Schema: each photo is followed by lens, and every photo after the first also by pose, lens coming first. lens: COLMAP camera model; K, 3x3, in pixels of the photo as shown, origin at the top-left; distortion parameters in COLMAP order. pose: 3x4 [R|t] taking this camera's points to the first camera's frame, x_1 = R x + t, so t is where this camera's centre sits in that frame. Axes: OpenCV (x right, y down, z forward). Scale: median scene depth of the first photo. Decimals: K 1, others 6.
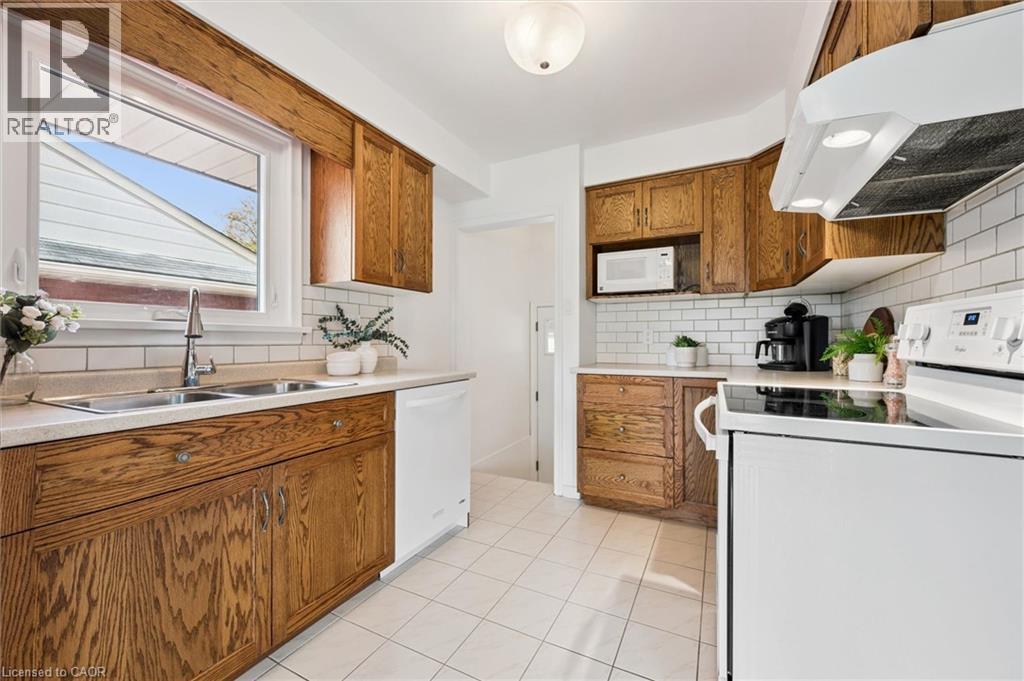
lens RADIAL K [[406.3, 0, 513.4], [0, 406.3, 342.4], [0, 0, 1]] dist [0.002211, 0.000031]
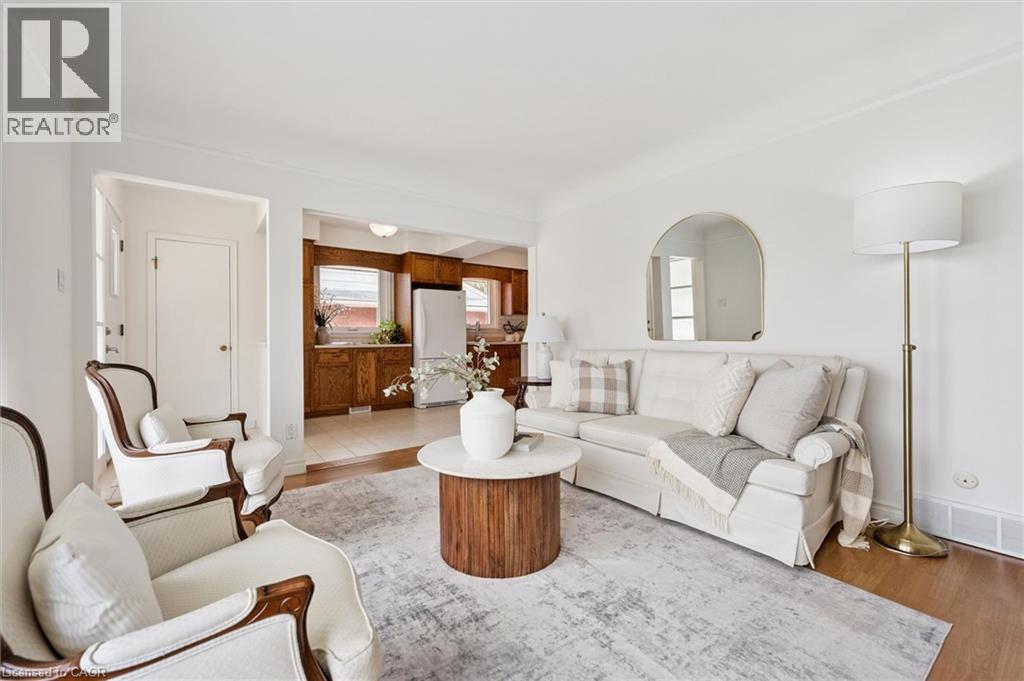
lens RADIAL K [[406.3, 0, 508.1], [0, 406.3, 339.4], [0, 0, 1]] dist [0.002211, 0.000031]
pose [[0.891402, -0.010773, -0.453086, 1.143312], [0.011997, 0.999928, -0.000173, 0.064846], [0.453055, -0.005281, 0.891467, -2.100898]]
